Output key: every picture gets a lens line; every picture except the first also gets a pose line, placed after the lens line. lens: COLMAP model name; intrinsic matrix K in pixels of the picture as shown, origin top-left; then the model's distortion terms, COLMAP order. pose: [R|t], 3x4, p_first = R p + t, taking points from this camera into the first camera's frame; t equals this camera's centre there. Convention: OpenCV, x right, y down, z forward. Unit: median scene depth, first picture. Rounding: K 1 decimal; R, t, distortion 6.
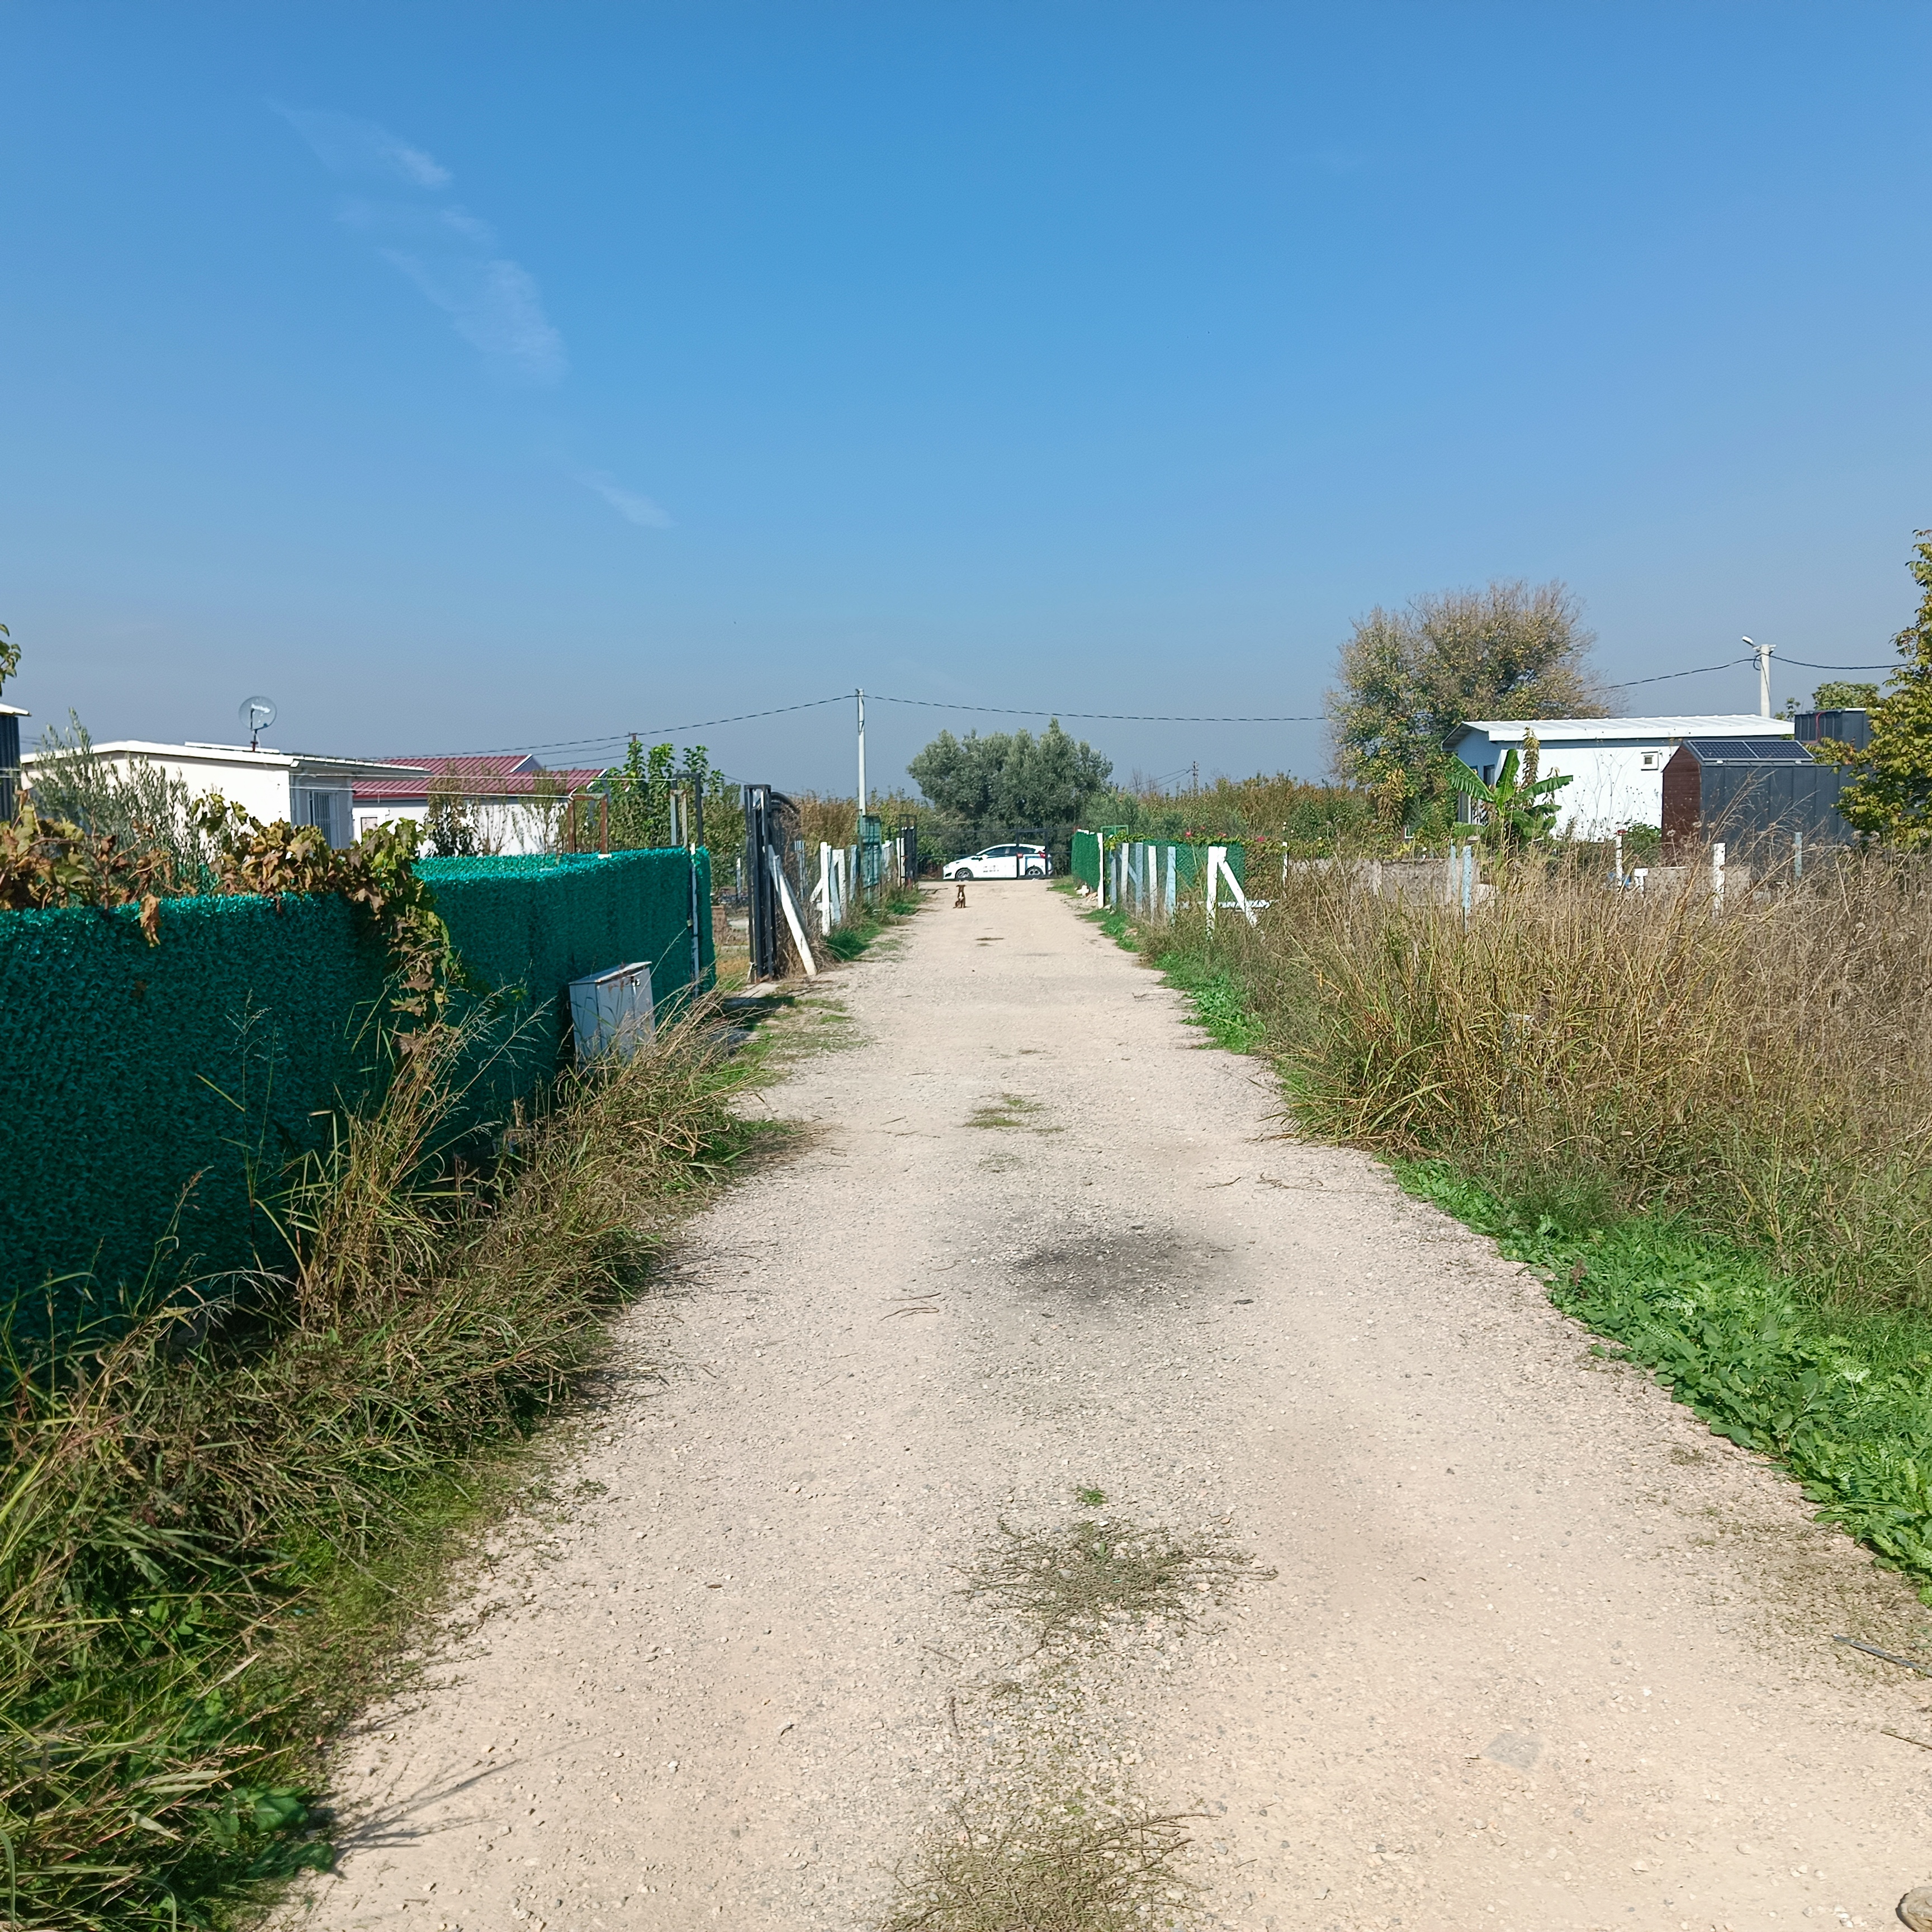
lens RADIAL K [[1872.9, 0, 958.0], [0, 1872.9, 959.9], [0, 0, 1]] dist [0.012675, 0.000000]
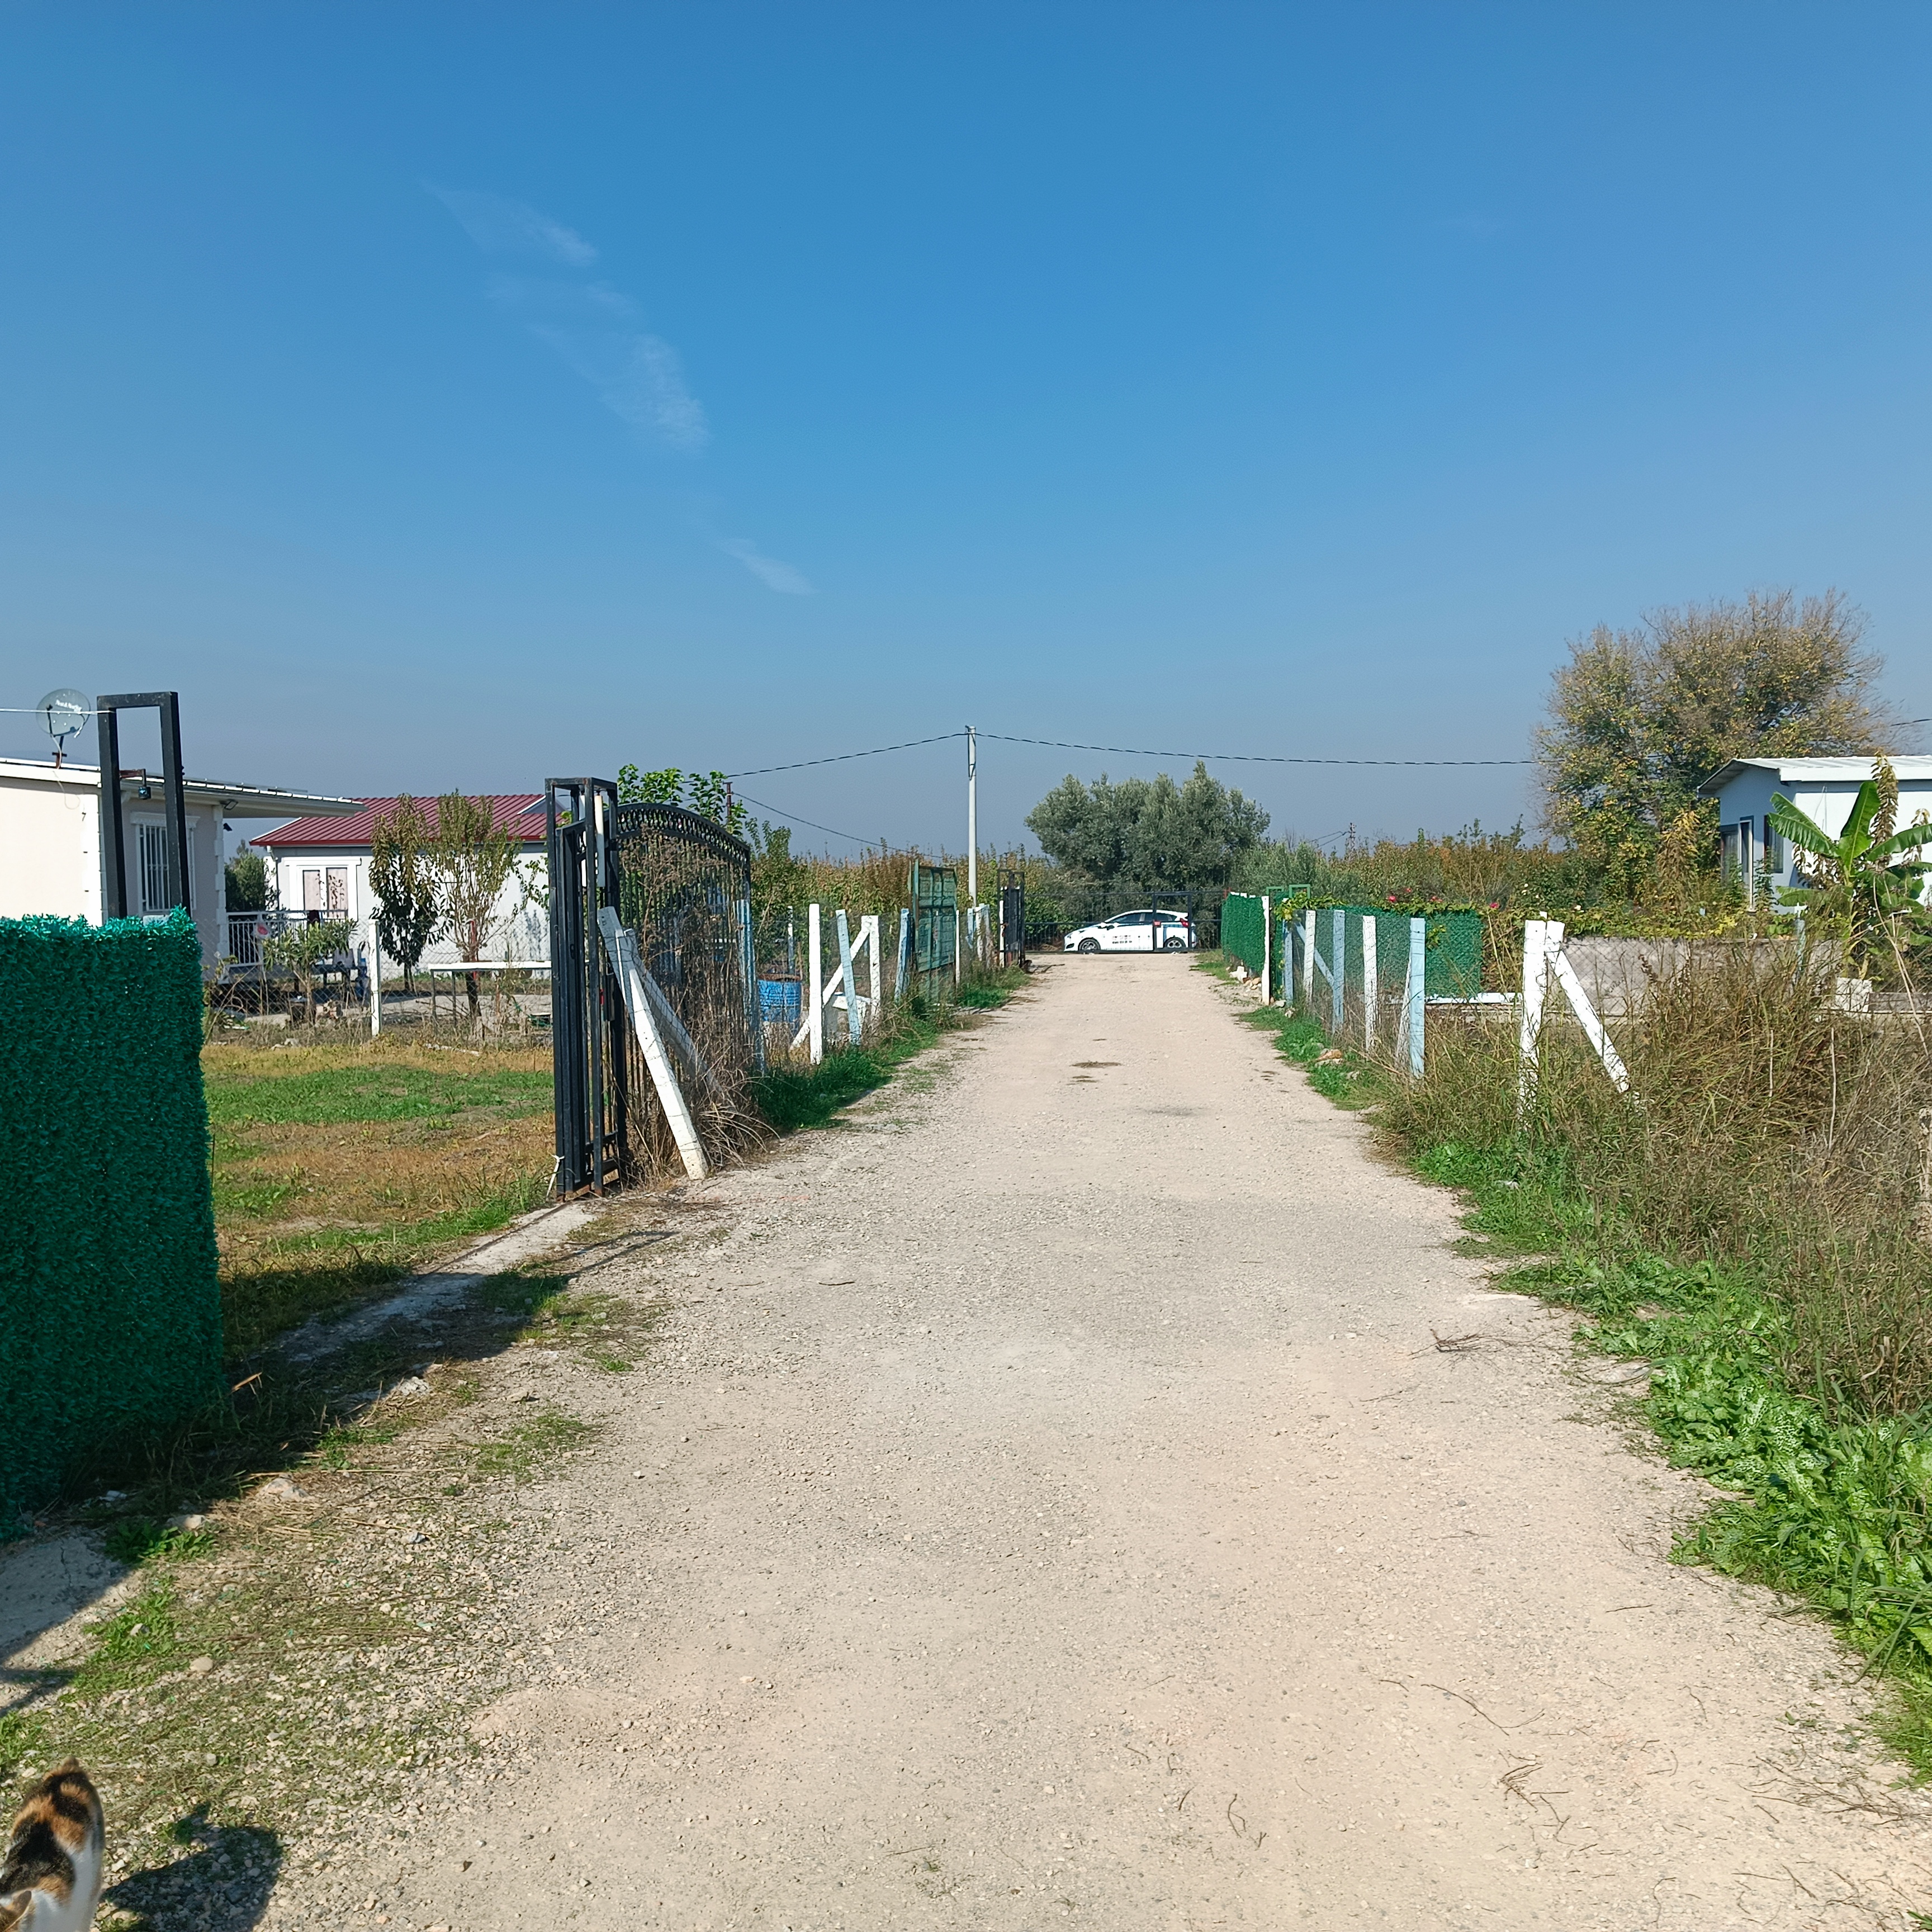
lens RADIAL K [[1872.9, 0, 967.7], [0, 1872.9, 964.6], [0, 0, 1]] dist [0.012675, 0.000000]
pose [[0.997851, 0.012737, -0.064276, 0.002688], [-0.014762, 0.999406, -0.031126, -0.011377], [0.063841, 0.032008, 0.997447, 0.179087]]
